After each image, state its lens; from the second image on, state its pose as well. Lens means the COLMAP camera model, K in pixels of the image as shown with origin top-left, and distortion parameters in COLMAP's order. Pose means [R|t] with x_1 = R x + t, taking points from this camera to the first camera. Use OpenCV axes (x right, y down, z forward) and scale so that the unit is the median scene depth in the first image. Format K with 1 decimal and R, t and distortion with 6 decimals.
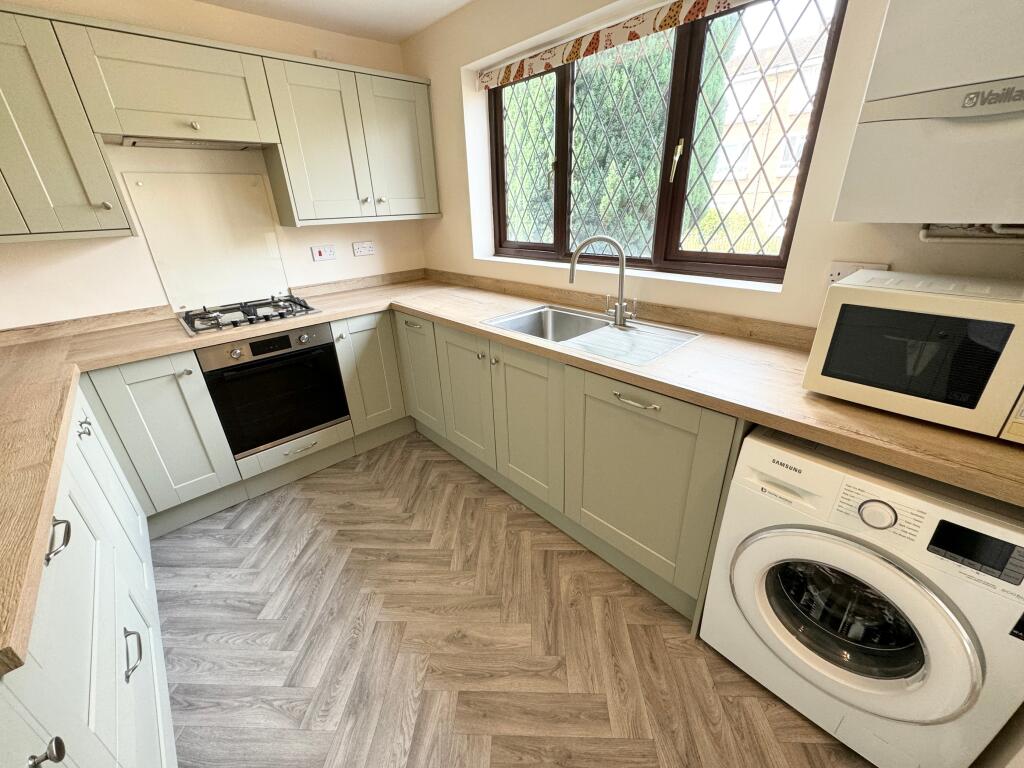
lens RADIAL K [[406.3, 0, 514.9], [0, 406.3, 380.9], [0, 0, 1]] dist [-0.000274, -0.000877]
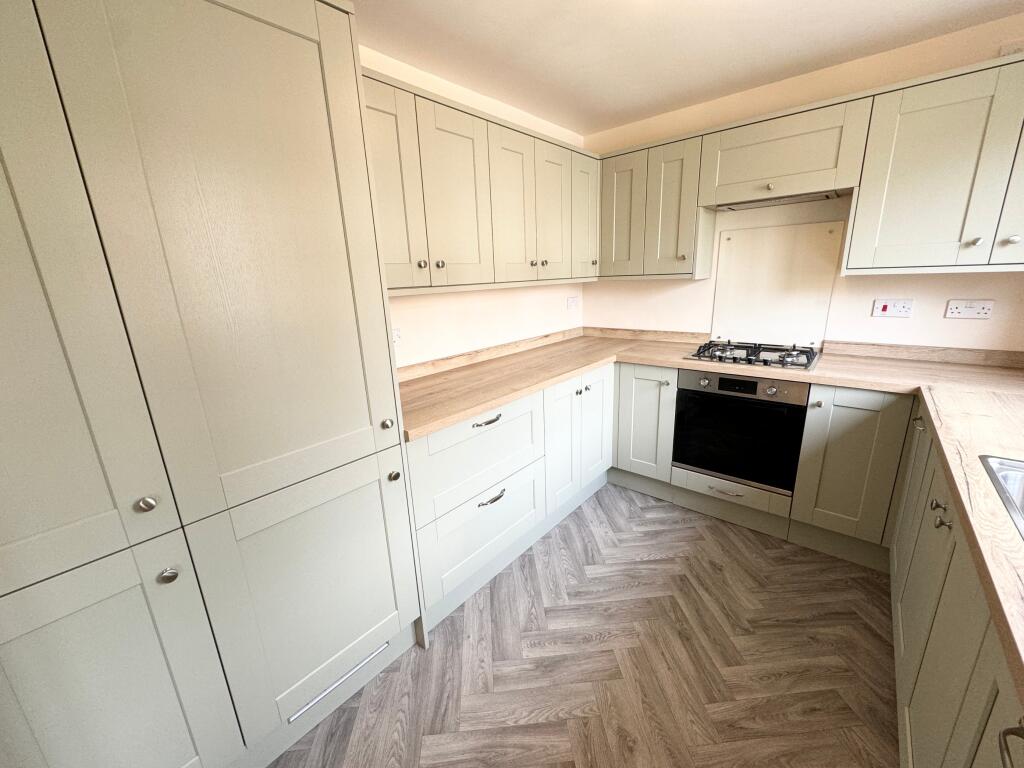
lens RADIAL K [[406.3, 0, 512.9], [0, 406.3, 382.0], [0, 0, 1]] dist [-0.000274, -0.000877]
pose [[0.118805, 0.284260, -0.951358, 0.361259], [-0.364373, 0.903778, 0.224541, -0.138925], [0.923644, 0.319972, 0.210950, 0.288262]]
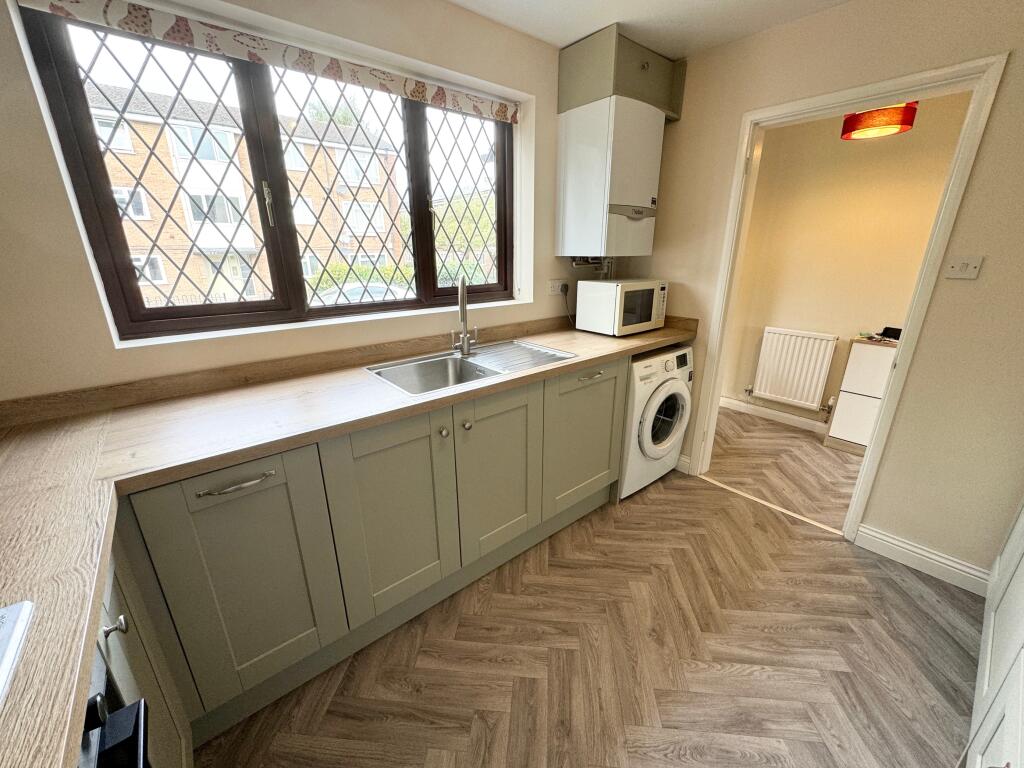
lens RADIAL K [[393.8, 0, 501.7], [0, 393.8, 388.7], [0, 0, 1]] dist [-0.006353, 0.001389]
pose [[0.077987, -0.311426, 0.947065, -0.789693], [0.390282, 0.883678, 0.258444, -0.310070], [-0.917386, 0.349467, 0.190460, 0.787819]]
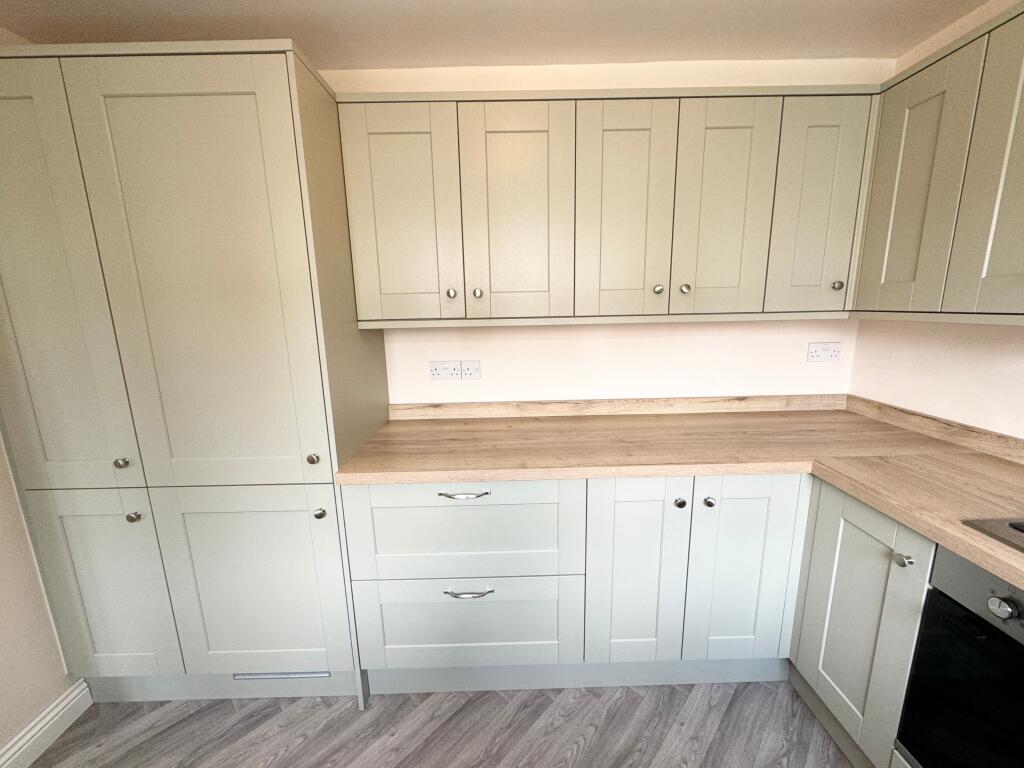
lens RADIAL K [[406.3, 0, 518.8], [0, 406.3, 382.6], [0, 0, 1]] dist [-0.000274, -0.000877]
pose [[-0.666686, 0.191709, -0.720262, -0.101897], [-0.256650, 0.848211, 0.463324, -0.362904], [0.699757, 0.493747, -0.516288, 0.819137]]
